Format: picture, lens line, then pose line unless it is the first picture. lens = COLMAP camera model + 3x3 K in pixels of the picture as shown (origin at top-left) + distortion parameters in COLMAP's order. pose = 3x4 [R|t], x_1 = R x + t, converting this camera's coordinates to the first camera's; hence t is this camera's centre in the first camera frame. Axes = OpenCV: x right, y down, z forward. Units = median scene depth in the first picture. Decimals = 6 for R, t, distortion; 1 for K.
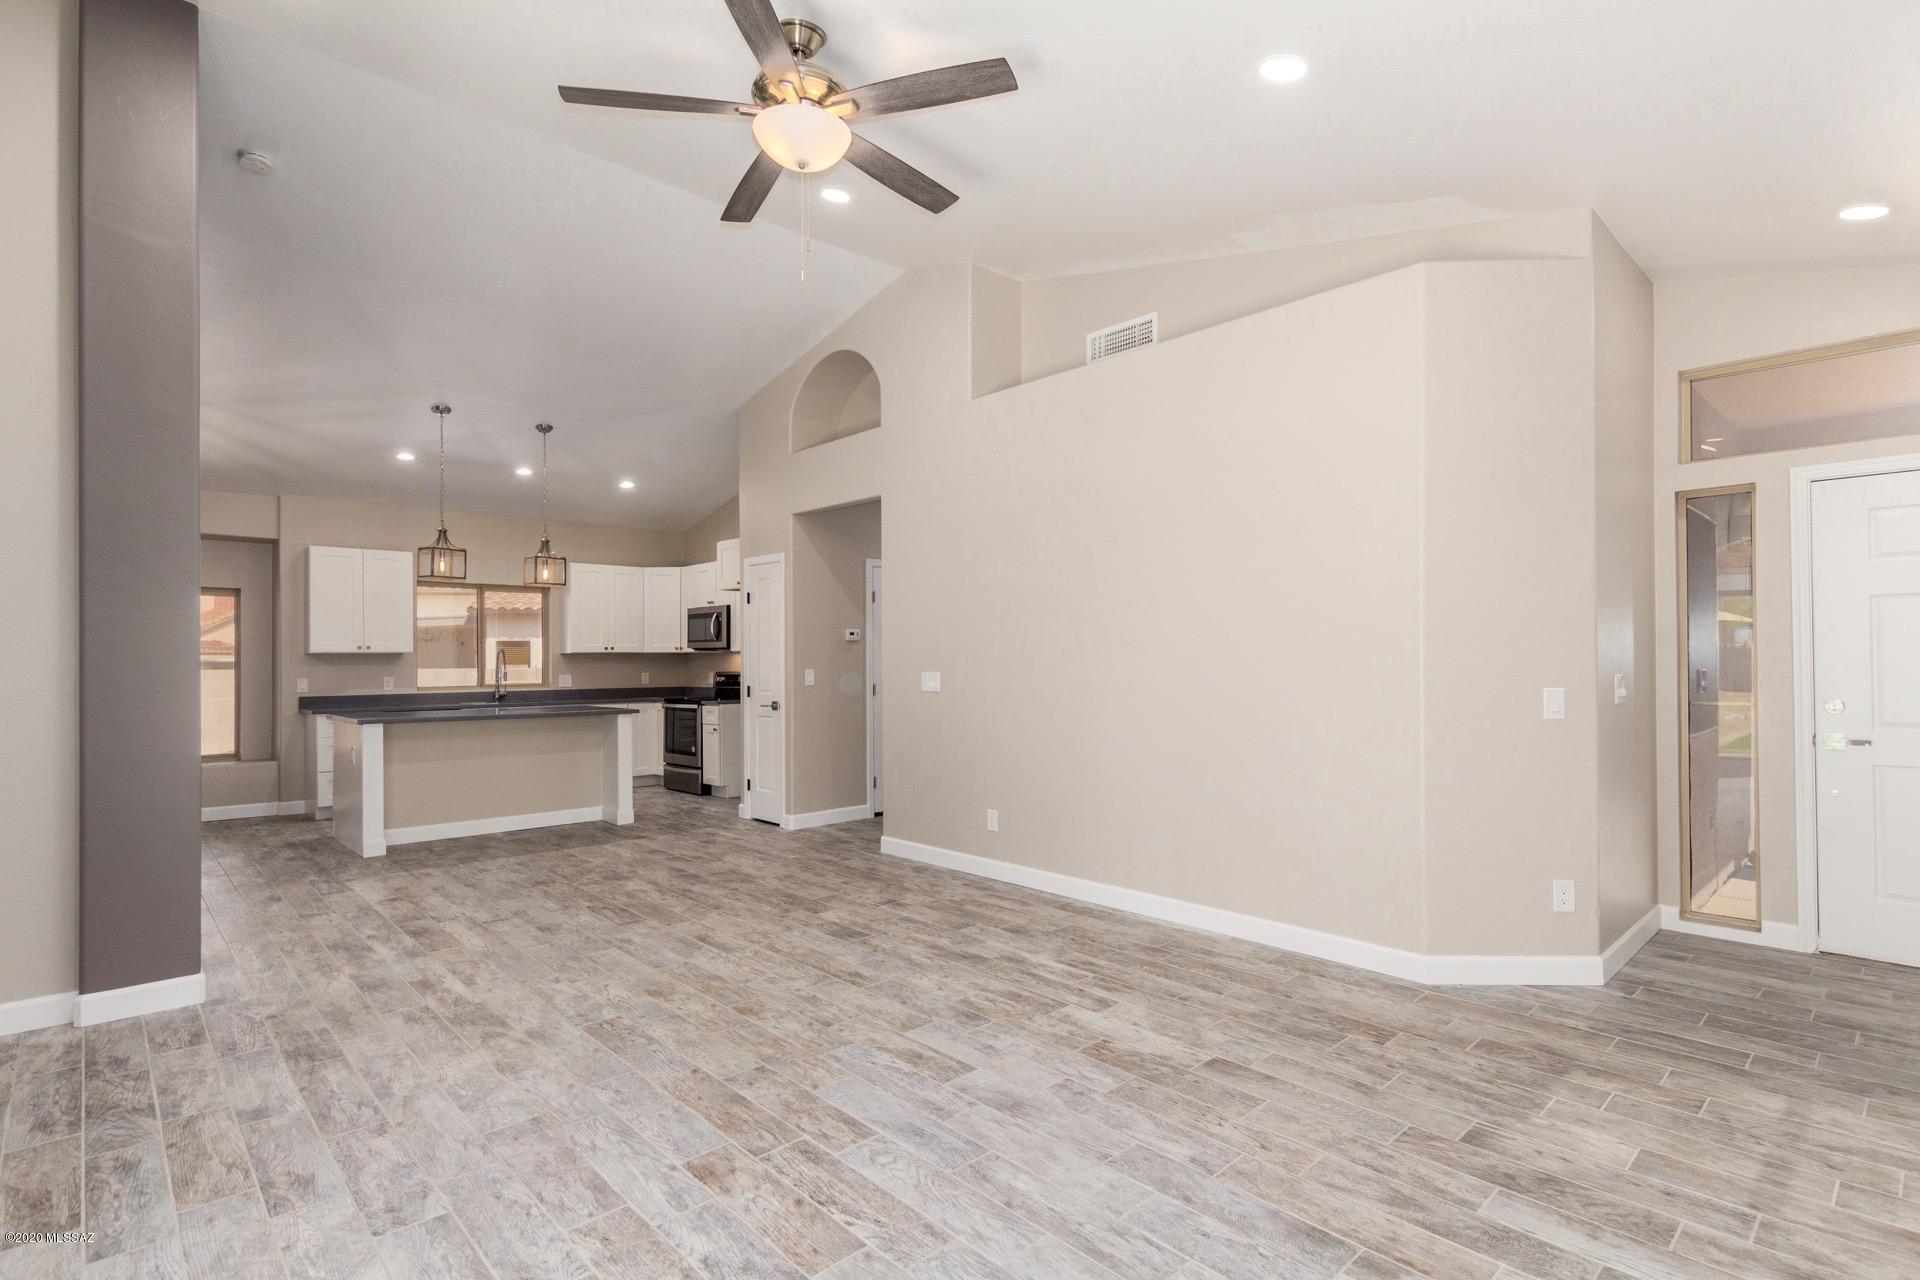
lens RADIAL K [[932.1, 0, 945.4], [0, 932.1, 665.2], [0, 0, 1]] dist [0.016487, -0.005140]
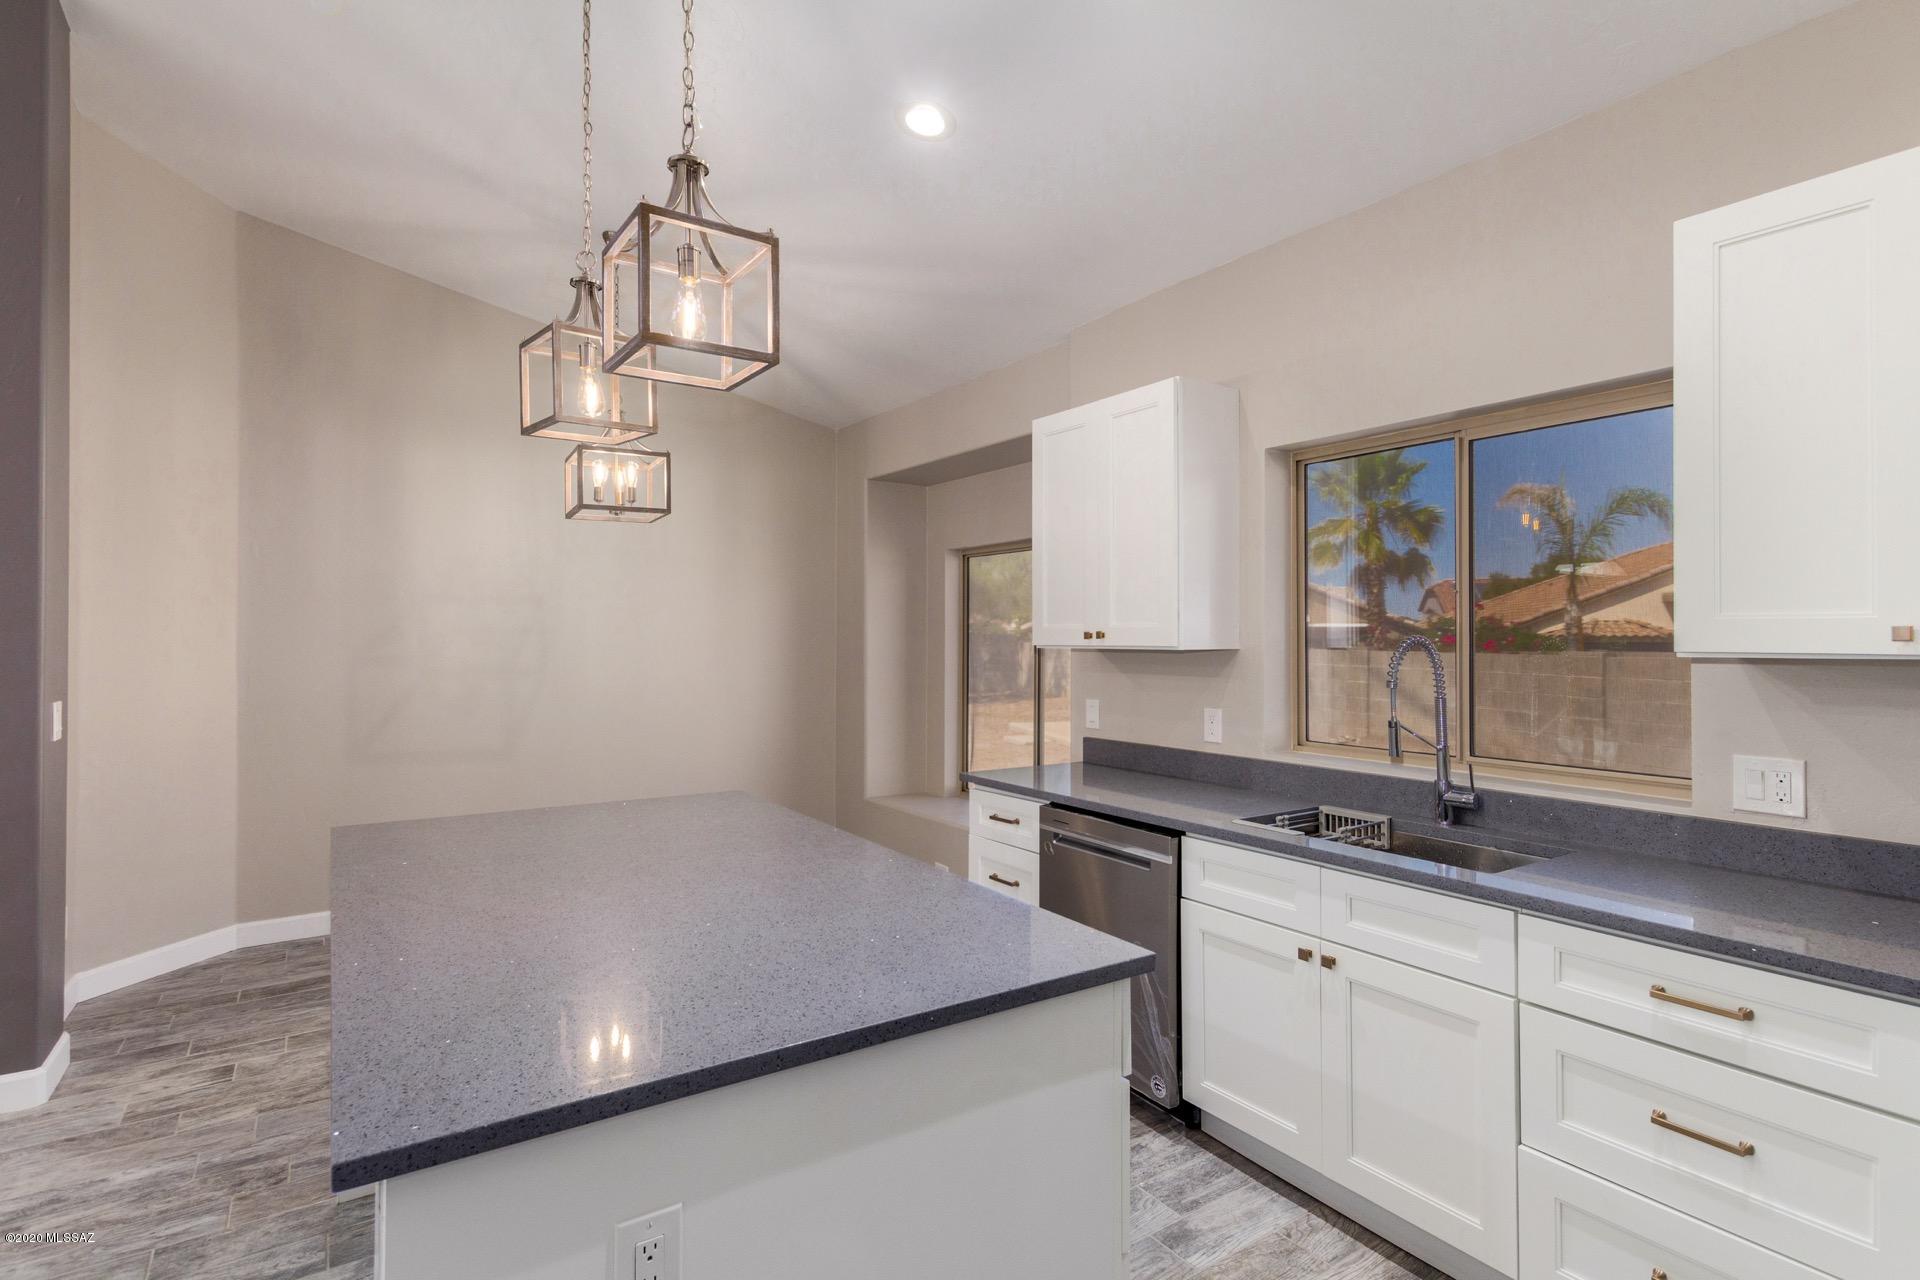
lens RADIAL K [[932.1, 0, 963.1], [0, 932.1, 632.2], [0, 0, 1]] dist [0.016487, -0.005140]
pose [[-0.135930, 0.002715, -0.990715, -0.417910], [-0.003478, 0.999989, 0.003217, -0.046573], [0.990712, 0.003883, -0.135919, 2.120172]]
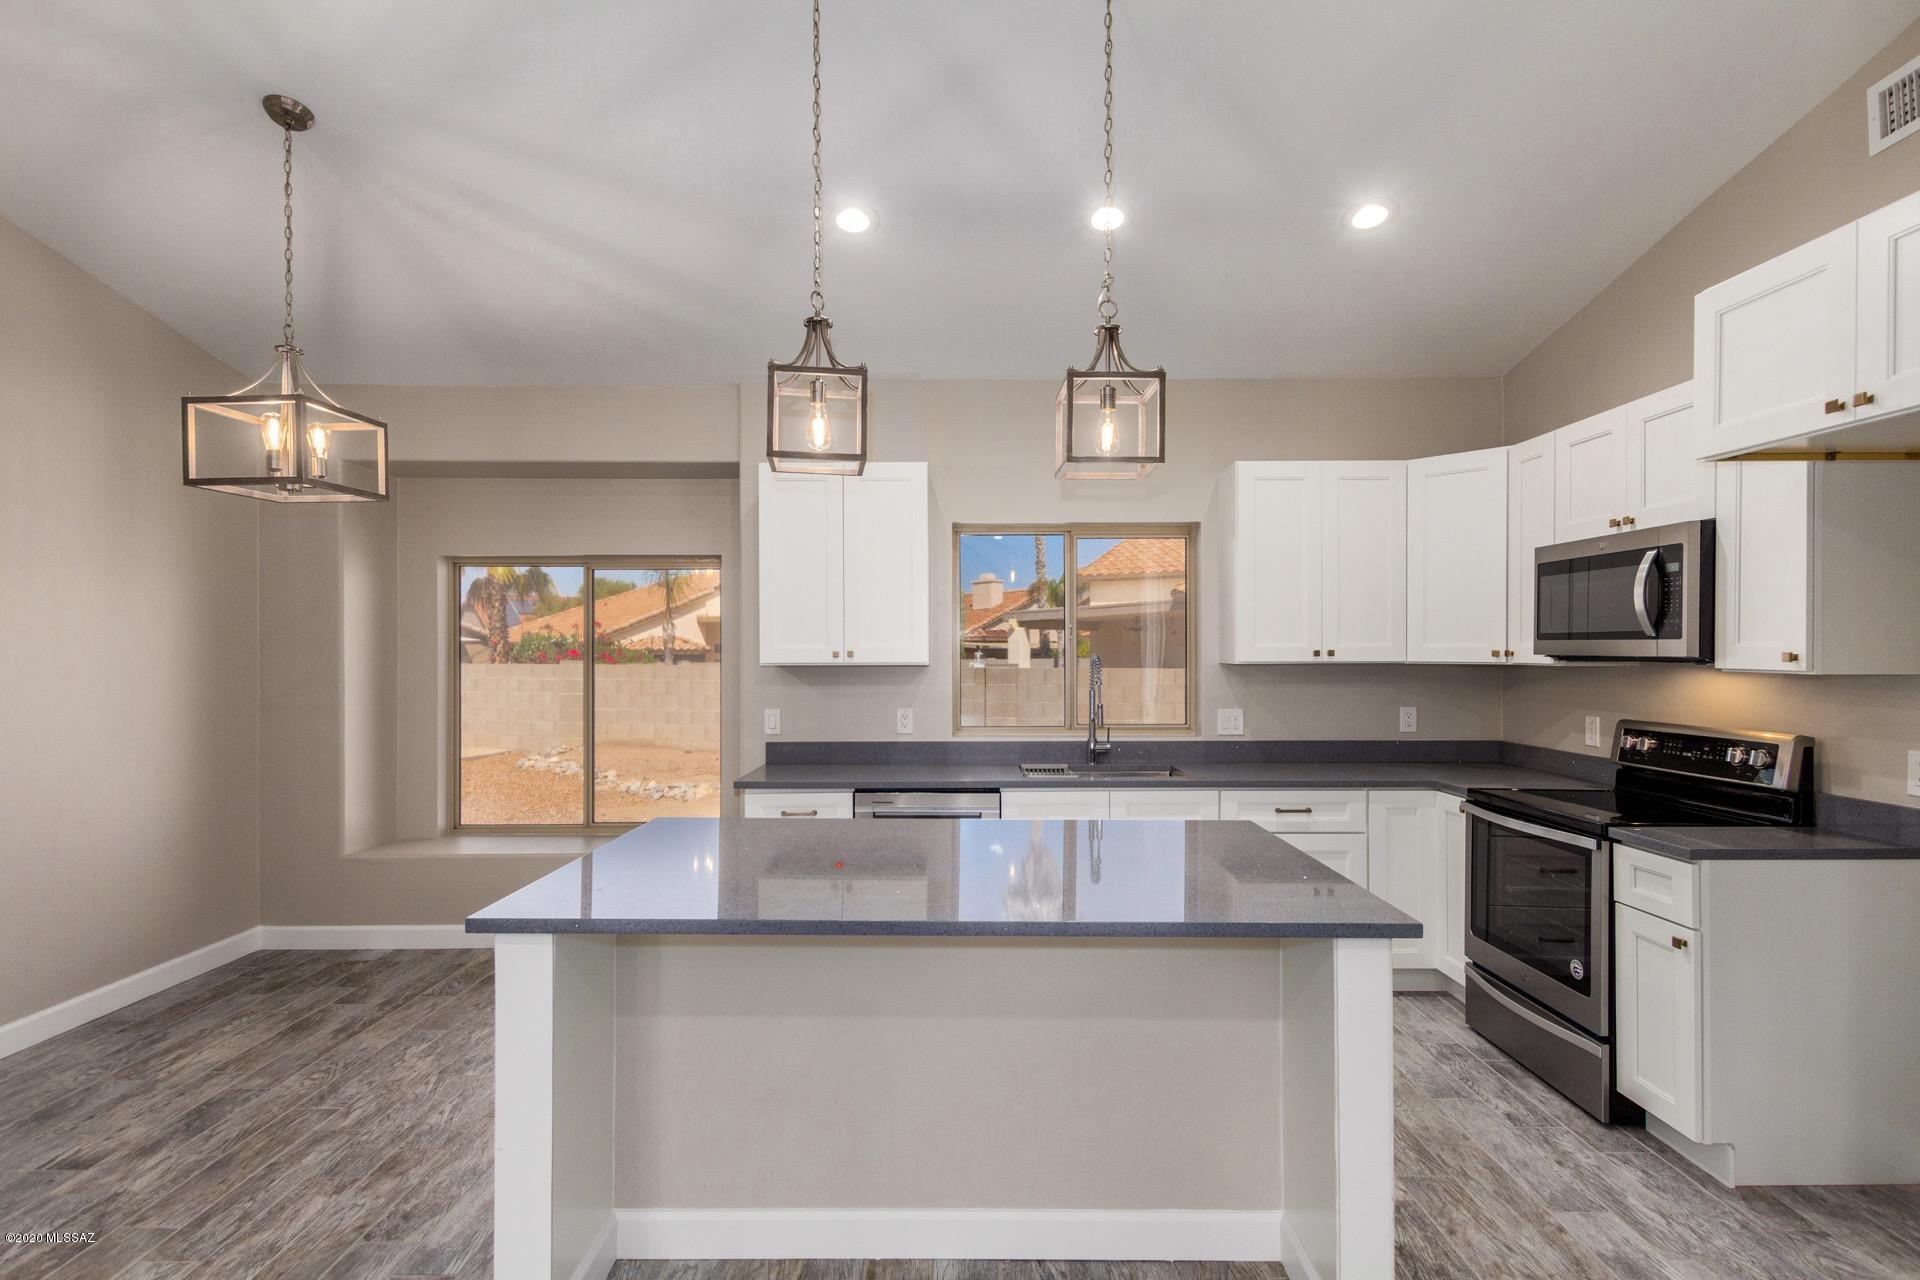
lens RADIAL K [[932.1, 0, 956.6], [0, 932.1, 645.7], [0, 0, 1]] dist [0.016487, -0.005140]
pose [[0.738618, 0.002744, -0.674119, -0.482423], [-0.005463, 0.999983, -0.001914, -0.049743], [0.674102, 0.005096, 0.738621, 1.407768]]
